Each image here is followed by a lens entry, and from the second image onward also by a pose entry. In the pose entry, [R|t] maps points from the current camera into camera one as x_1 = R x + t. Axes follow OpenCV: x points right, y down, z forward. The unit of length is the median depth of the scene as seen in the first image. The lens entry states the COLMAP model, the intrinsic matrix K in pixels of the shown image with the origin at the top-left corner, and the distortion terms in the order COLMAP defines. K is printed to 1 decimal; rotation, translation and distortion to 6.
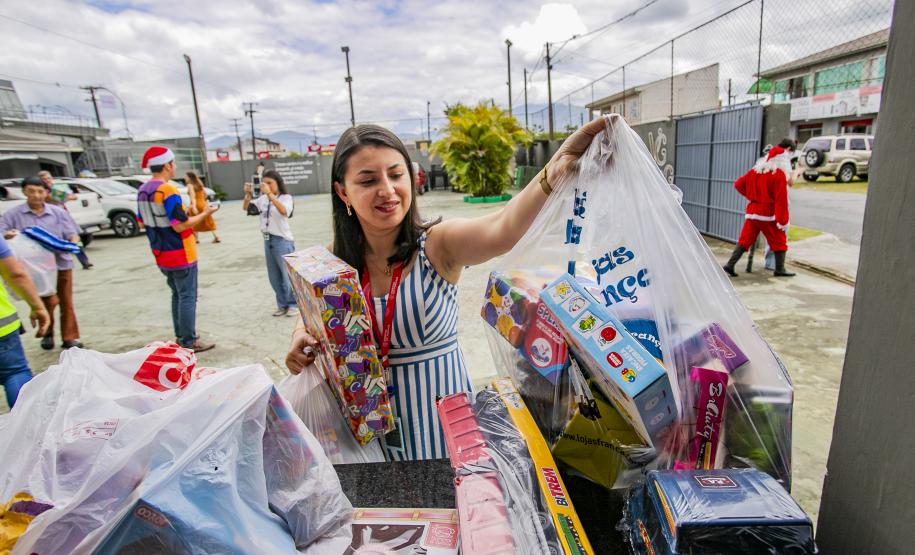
lens RADIAL K [[516.0, 0, 469.1], [0, 516.0, 274.4], [0, 0, 1]] dist [-0.061104, 0.036330]
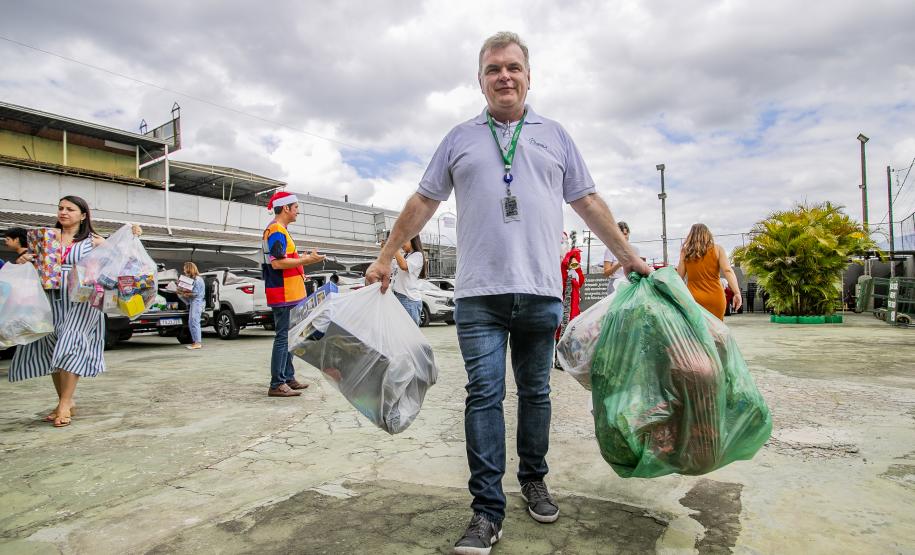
lens RADIAL K [[516.0, 0, 469.1], [0, 516.0, 274.4], [0, 0, 1]] dist [-0.061104, 0.036330]
pose [[0.797692, 0.012846, -0.602928, 0.084795], [-0.161672, 0.967732, -0.193277, 0.015180], [0.580990, 0.251652, 0.774029, 0.095871]]
